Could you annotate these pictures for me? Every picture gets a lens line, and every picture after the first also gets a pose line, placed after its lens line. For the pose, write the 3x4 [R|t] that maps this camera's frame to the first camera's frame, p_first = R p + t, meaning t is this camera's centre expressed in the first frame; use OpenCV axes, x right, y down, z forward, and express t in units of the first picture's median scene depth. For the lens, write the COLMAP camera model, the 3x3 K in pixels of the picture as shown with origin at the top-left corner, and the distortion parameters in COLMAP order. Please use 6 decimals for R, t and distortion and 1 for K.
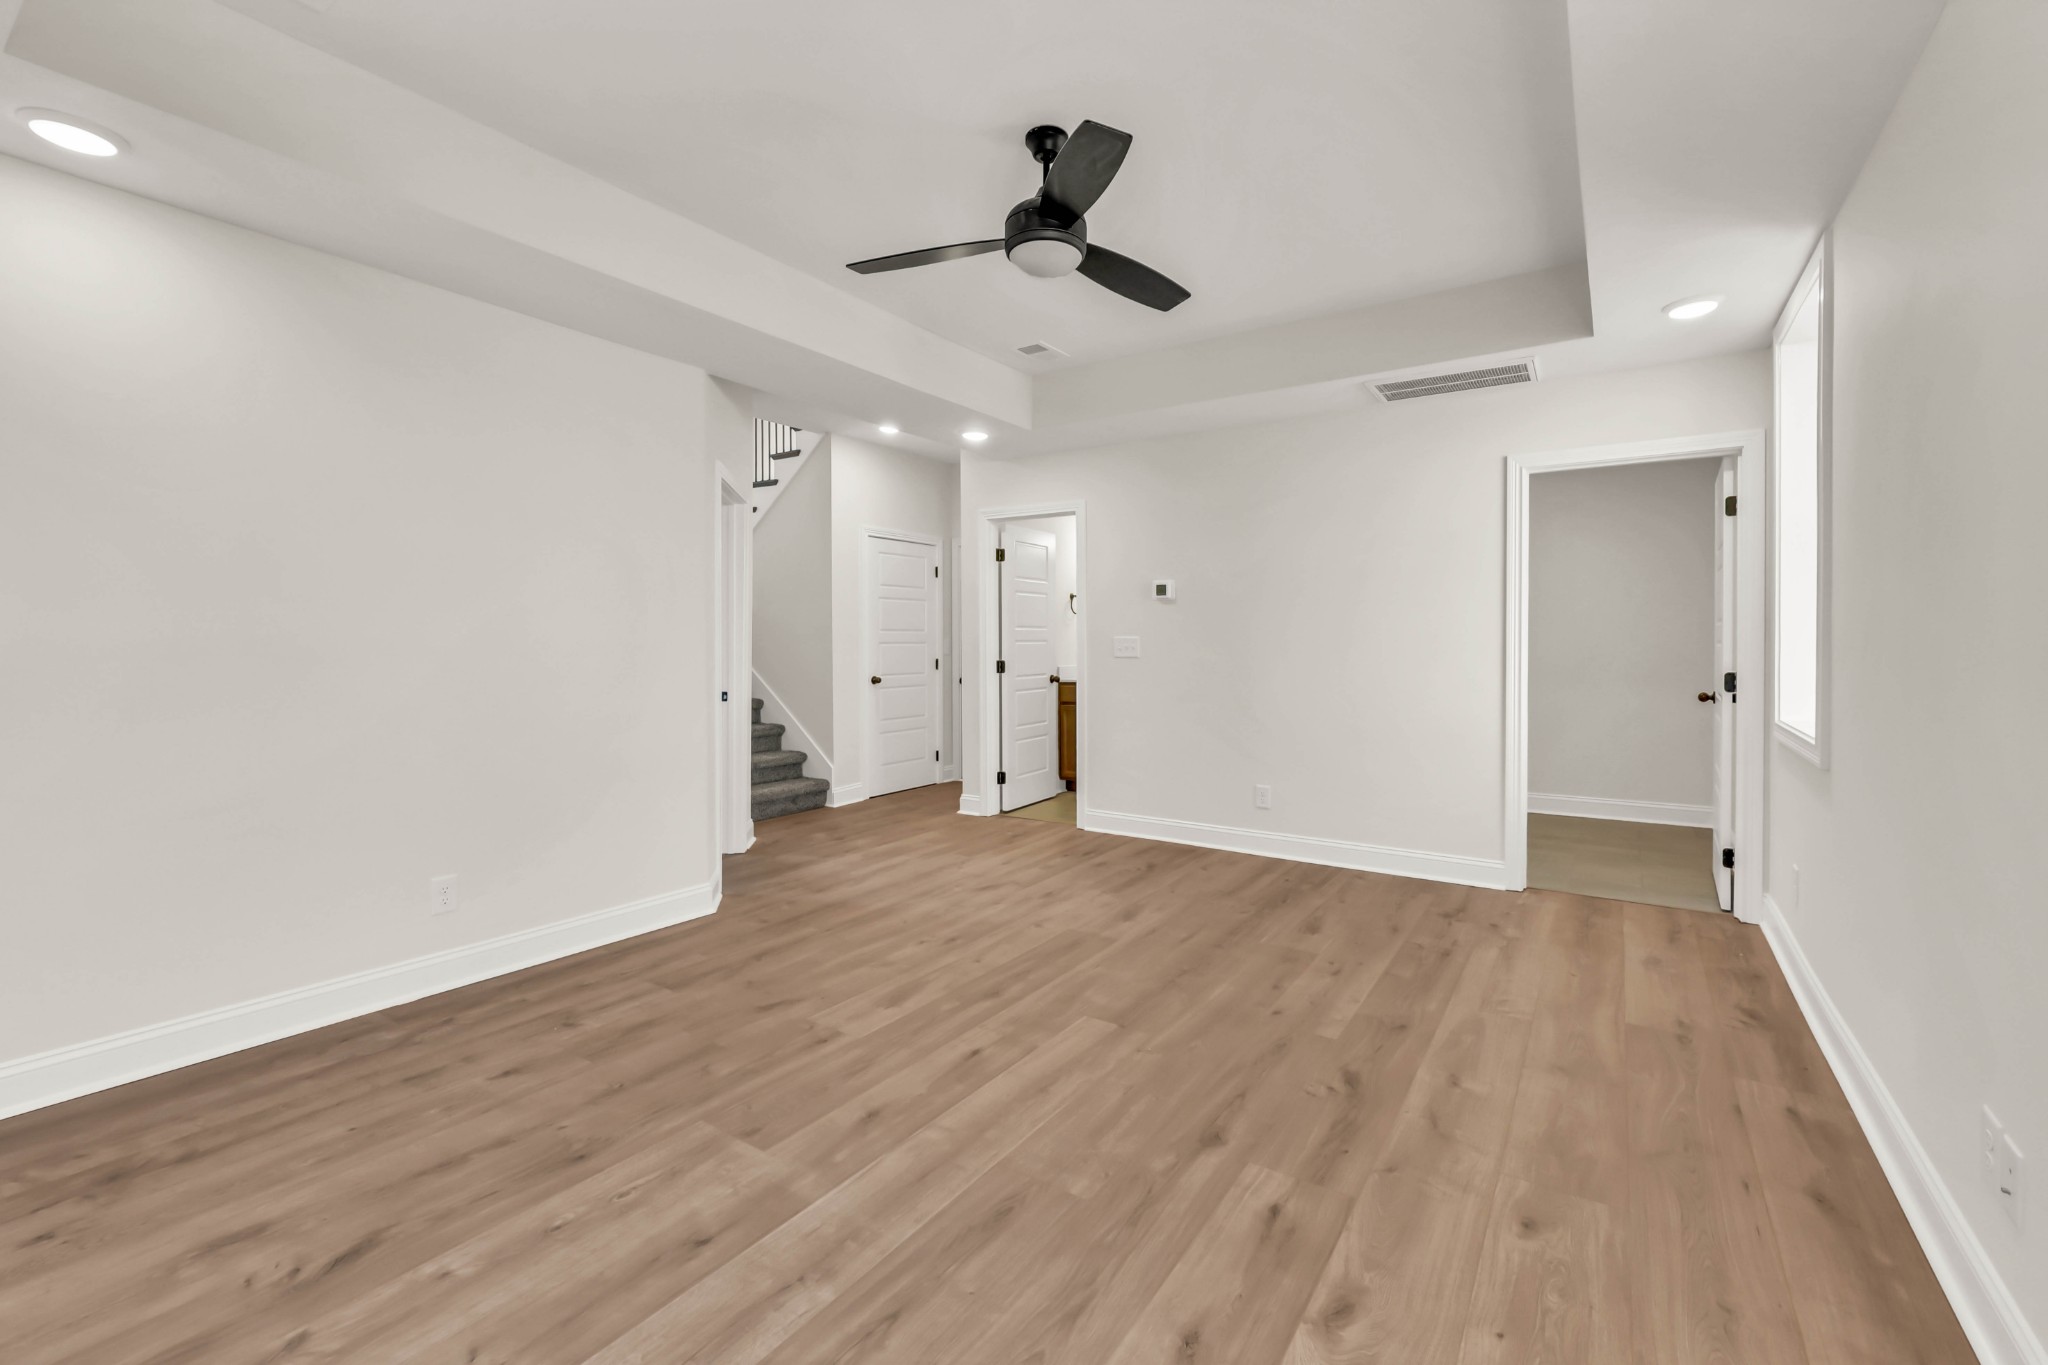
lens RADIAL K [[879.6, 0, 1025.0], [0, 879.6, 667.0], [0, 0, 1]] dist [0.001103, 0.000043]
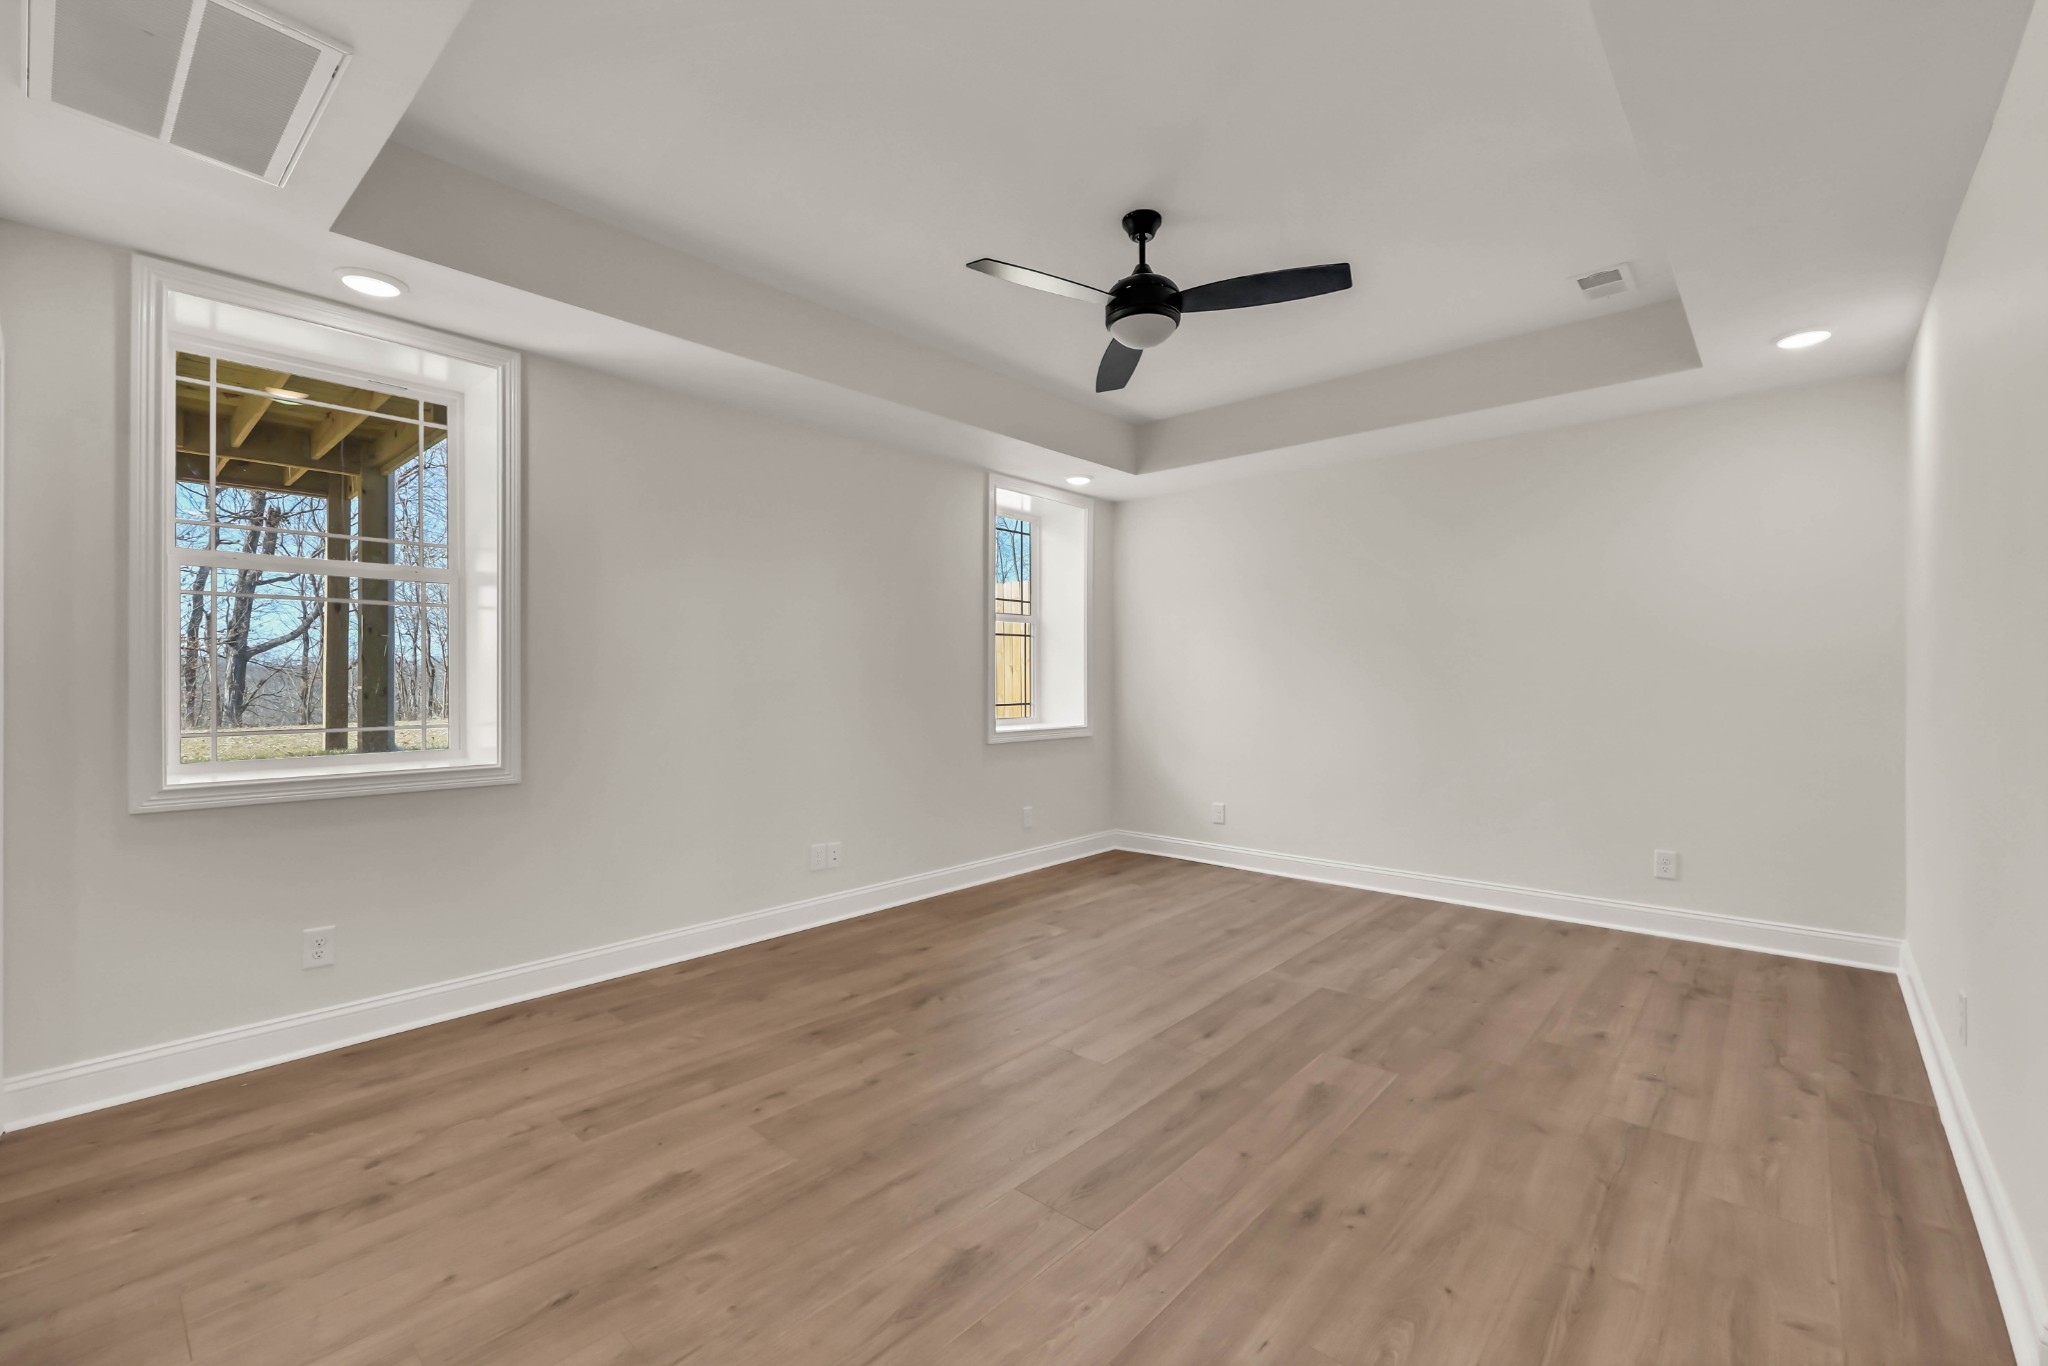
lens RADIAL K [[879.6, 0, 1022.8], [0, 879.6, 676.9], [0, 0, 1]] dist [0.001103, 0.000043]
pose [[-0.991671, 0.006303, 0.128640, 0.030423], [0.009702, 0.999620, 0.025813, -0.058526], [-0.128428, 0.026846, -0.991355, 2.021740]]
